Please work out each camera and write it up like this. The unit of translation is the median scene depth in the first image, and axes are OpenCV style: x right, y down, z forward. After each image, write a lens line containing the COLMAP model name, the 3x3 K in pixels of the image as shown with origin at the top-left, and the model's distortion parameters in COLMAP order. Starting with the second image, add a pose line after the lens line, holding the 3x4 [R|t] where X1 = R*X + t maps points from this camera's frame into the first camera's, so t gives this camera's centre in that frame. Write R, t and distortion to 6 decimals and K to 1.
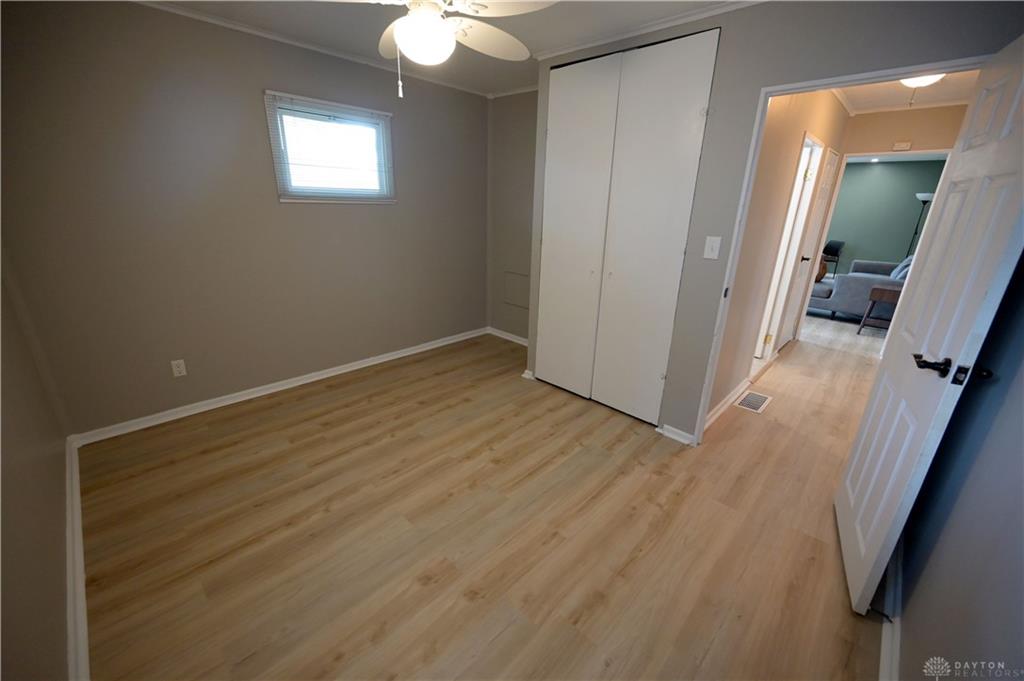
lens RADIAL K [[401.6, 0, 512.5], [0, 401.6, 339.3], [0, 0, 1]] dist [-0.001438, -0.000328]
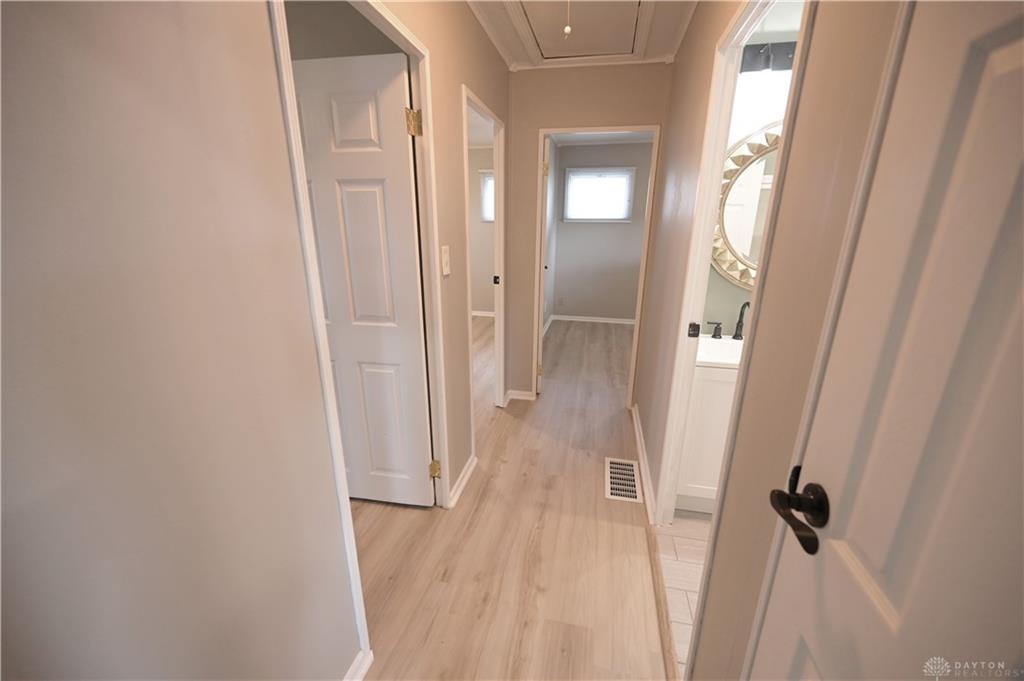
lens RADIAL K [[401.6, 0, 515.0], [0, 401.6, 341.0], [0, 0, 1]] dist [-0.001438, -0.000328]
pose [[-0.848226, 0.121942, -0.515406, 1.158803], [-0.198443, 0.829074, 0.522739, -0.407487], [0.491054, 0.545680, -0.679044, 1.322137]]
